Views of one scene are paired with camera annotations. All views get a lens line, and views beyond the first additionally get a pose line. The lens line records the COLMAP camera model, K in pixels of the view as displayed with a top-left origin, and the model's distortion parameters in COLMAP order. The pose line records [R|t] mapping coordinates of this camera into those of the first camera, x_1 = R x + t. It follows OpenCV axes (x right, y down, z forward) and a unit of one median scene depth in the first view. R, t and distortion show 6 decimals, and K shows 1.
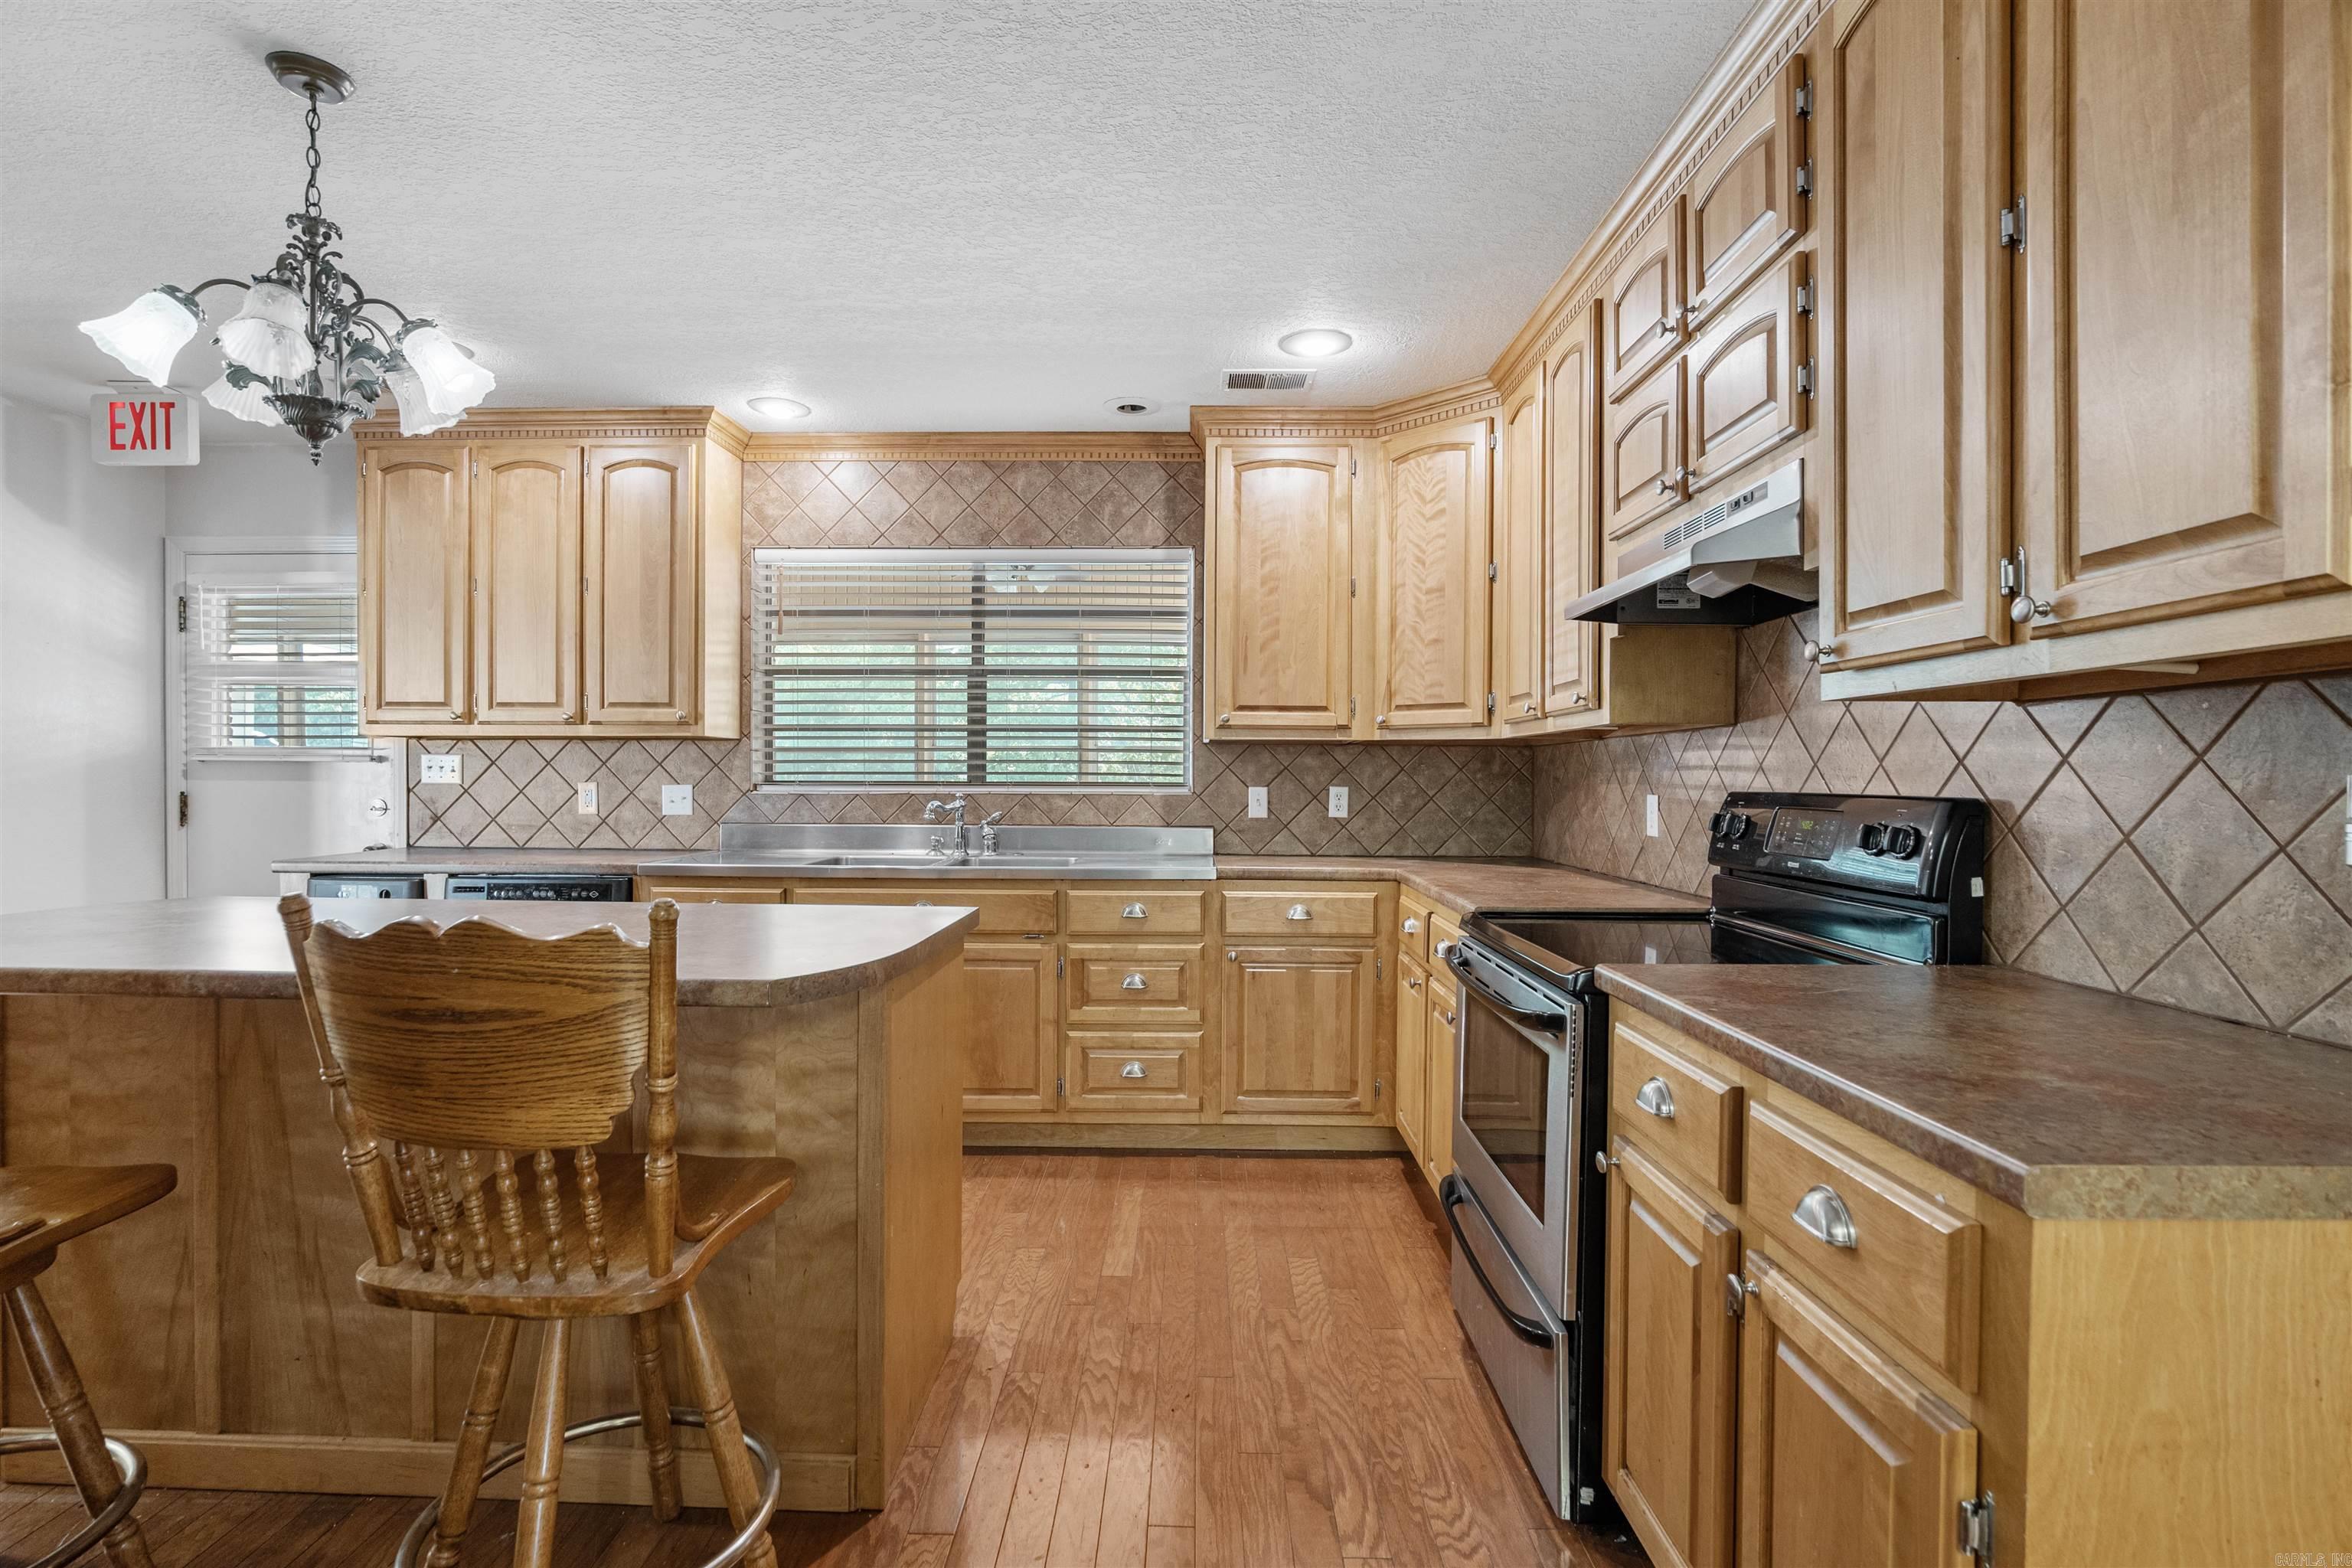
lens RADIAL K [[1104.9, 0, 1175.9], [0, 1104.9, 788.8], [0, 0, 1]] dist [-0.022181, 0.006157]
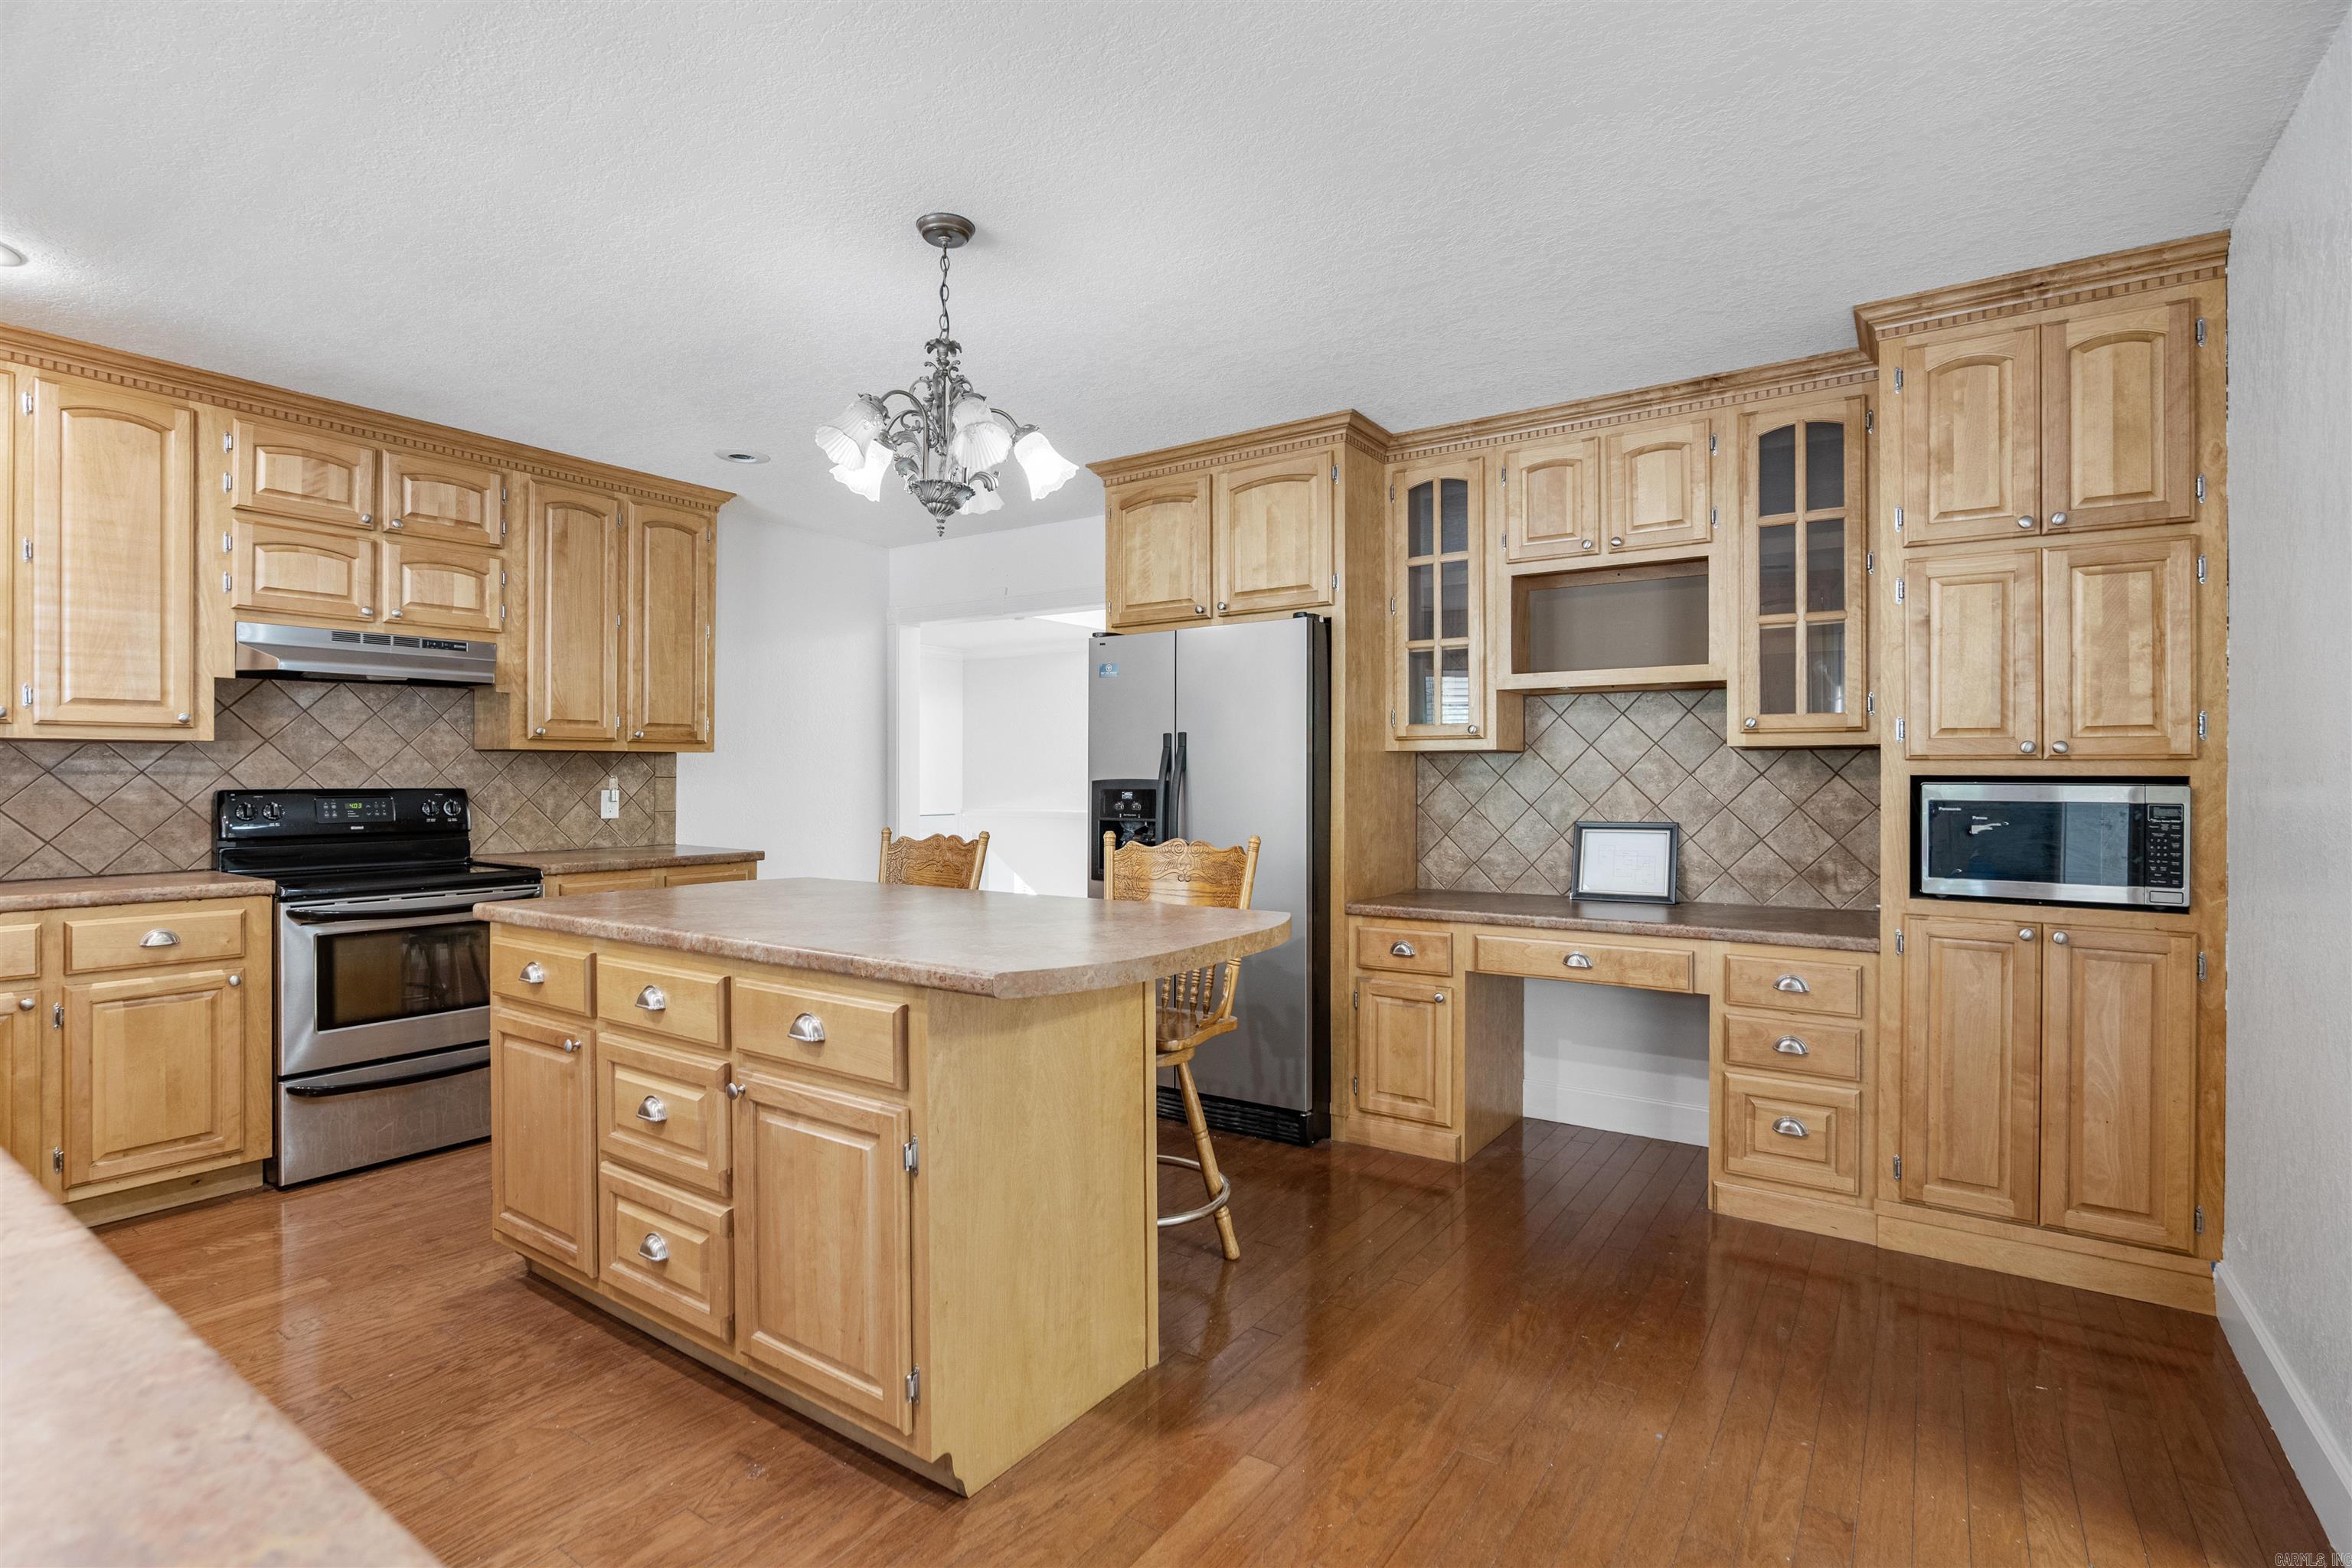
lens RADIAL K [[1104.9, 0, 1151.6], [0, 1104.9, 769.9], [0, 0, 1]] dist [-0.022181, 0.006157]
pose [[-0.824861, -0.002862, 0.565328, -0.939558], [0.001480, 0.999973, 0.007223, -0.023275], [-0.565334, 0.006795, -0.824834, 1.055439]]
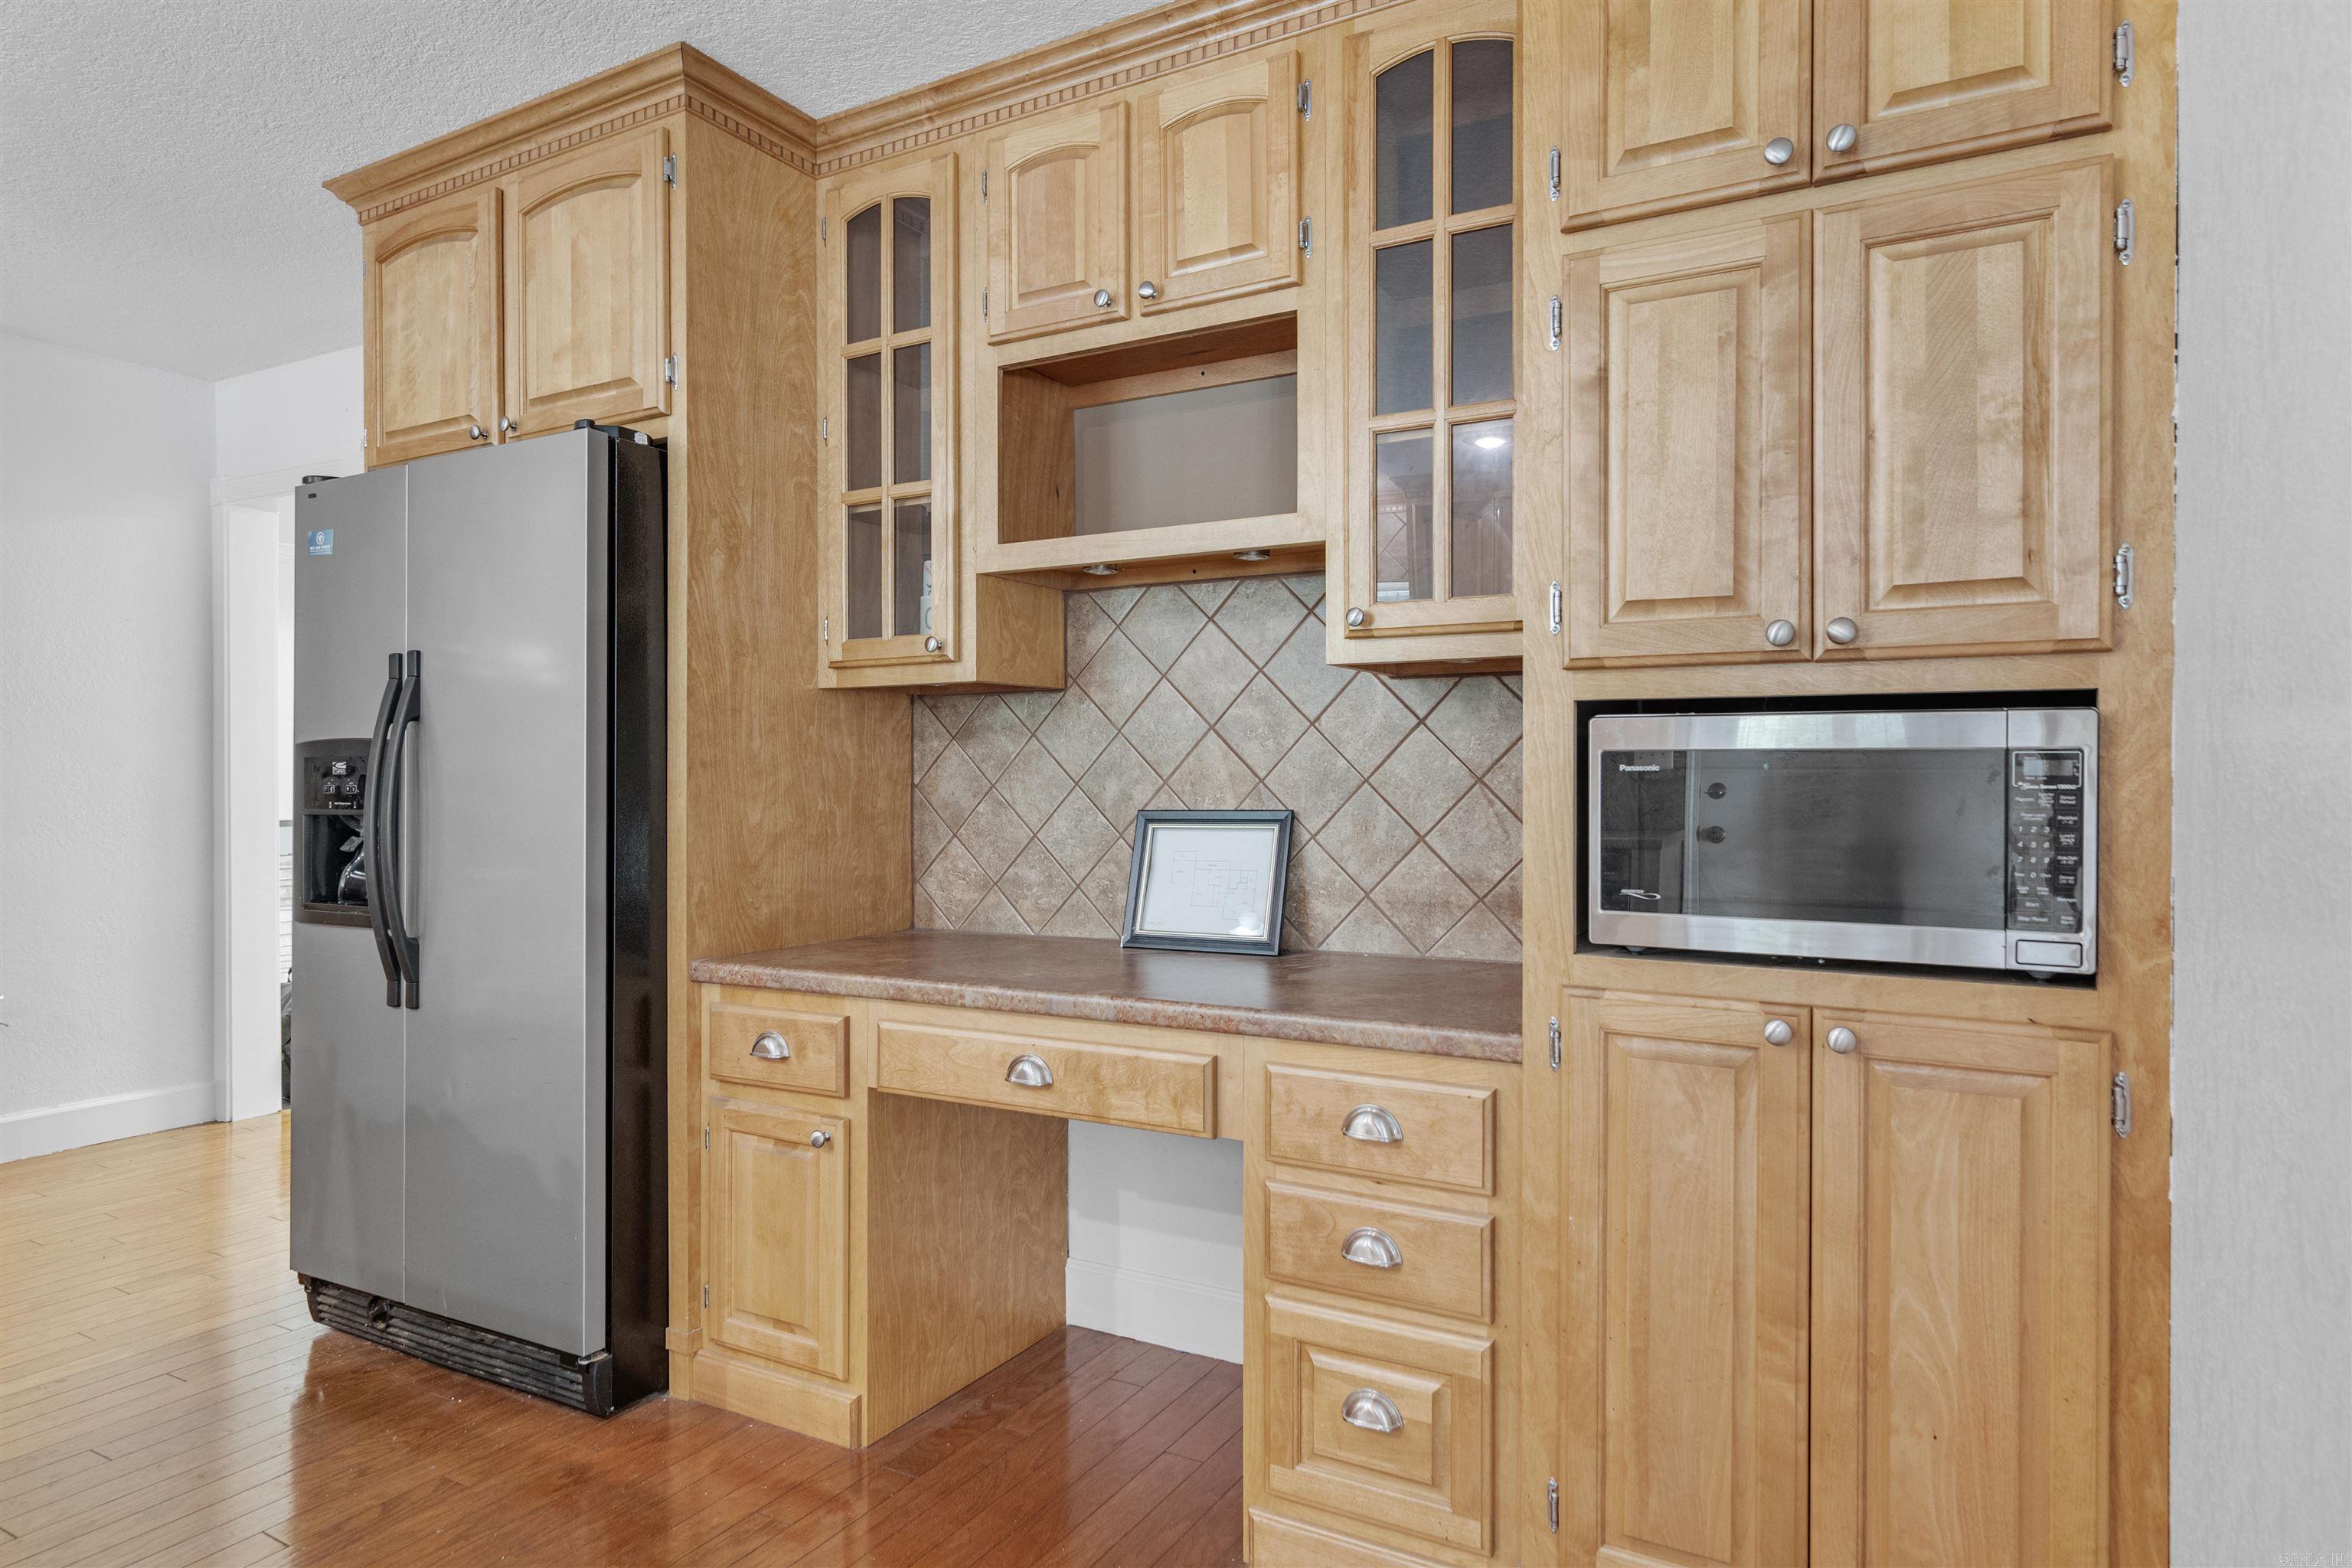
lens RADIAL K [[1323.7, 0, 1166.5], [0, 1323.7, 778.1], [0, 0, 1]] dist [0.001080, 0.000517]
pose [[-0.872677, -0.003810, 0.488283, -0.947071], [0.004099, 0.999877, 0.015126, -0.021189], [-0.488281, 0.015202, -0.872554, 1.021477]]
